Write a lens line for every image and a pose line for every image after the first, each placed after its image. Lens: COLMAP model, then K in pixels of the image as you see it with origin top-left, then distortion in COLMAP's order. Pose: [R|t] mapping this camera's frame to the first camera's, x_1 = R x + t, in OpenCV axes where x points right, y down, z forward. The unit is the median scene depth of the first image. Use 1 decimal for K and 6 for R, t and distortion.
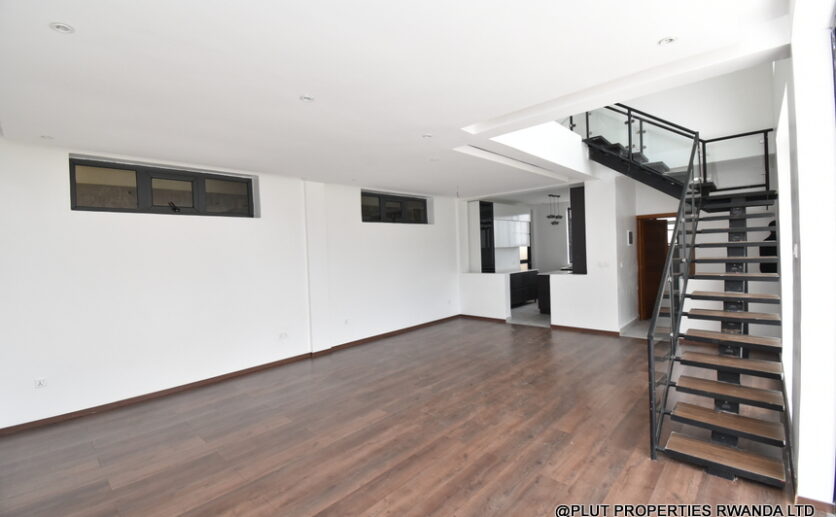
lens RADIAL K [[365.8, 0, 415.8], [0, 365.8, 258.4], [0, 0, 1]] dist [0.001783, -0.001006]
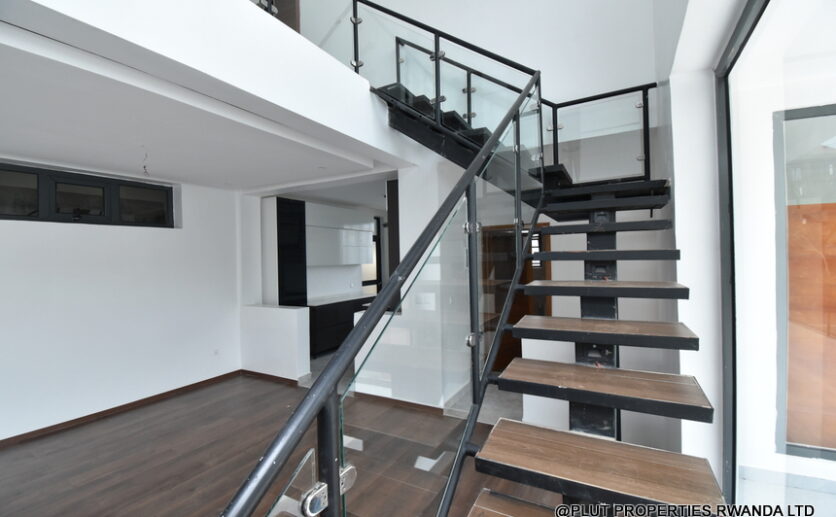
lens RADIAL K [[340.7, 0, 416.0], [0, 340.7, 263.9], [0, 0, 1]] dist [0.001542, 0.000001]
pose [[0.976746, 0.034451, 0.211616, 0.483019], [-0.026717, 0.998870, -0.039300, -0.034755], [-0.212731, 0.032733, 0.976562, 0.542884]]
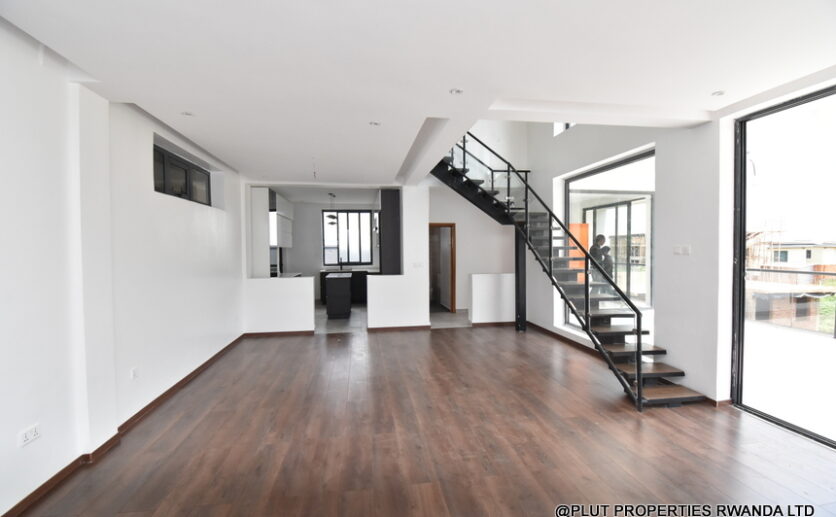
lens RADIAL K [[365.8, 0, 415.8], [0, 365.8, 258.4], [0, 0, 1]] dist [0.001783, -0.001006]
pose [[0.611309, 0.011232, 0.791312, -0.430923], [0.000205, 0.999897, -0.014351, 0.015945], [-0.791392, 0.008935, 0.611244, 0.421865]]
